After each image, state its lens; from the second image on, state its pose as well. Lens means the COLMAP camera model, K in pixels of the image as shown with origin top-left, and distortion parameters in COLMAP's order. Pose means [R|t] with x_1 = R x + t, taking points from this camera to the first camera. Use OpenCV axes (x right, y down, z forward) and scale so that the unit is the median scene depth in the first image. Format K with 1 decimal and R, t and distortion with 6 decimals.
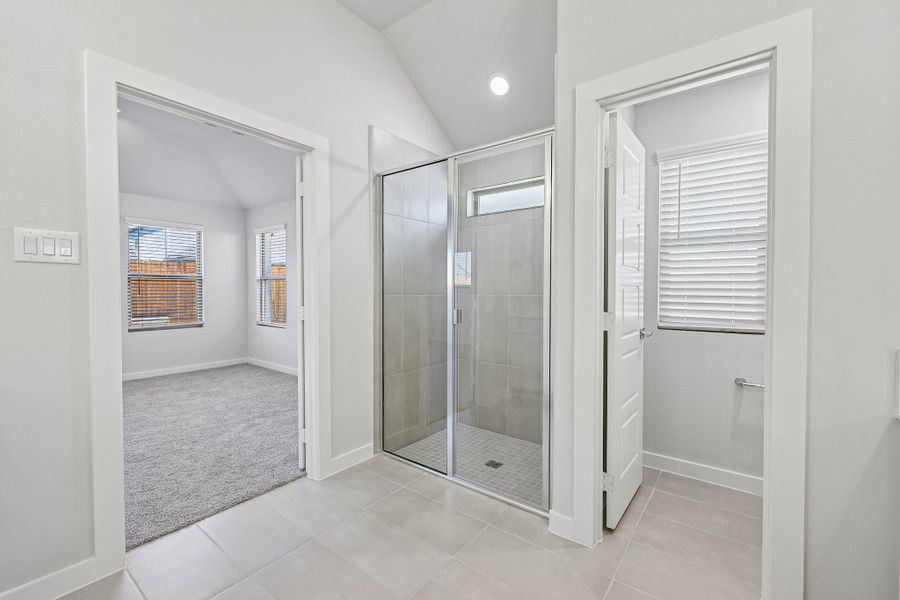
lens RADIAL K [[381.2, 0, 451.7], [0, 381.2, 298.7], [0, 0, 1]] dist [0.002551, 0.000055]
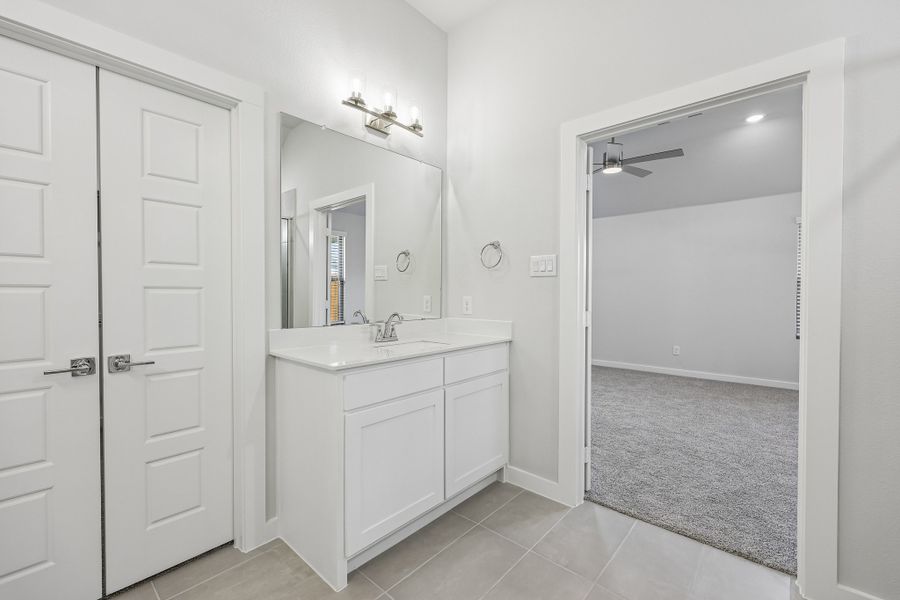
lens RADIAL K [[381.2, 0, 451.7], [0, 381.2, 298.7], [0, 0, 1]] dist [0.002551, 0.000055]
pose [[-0.066968, 0.012919, -0.997671, 0.395921], [-0.023826, 0.999610, 0.014543, -0.013197], [0.997471, 0.024744, -0.066634, 0.568665]]
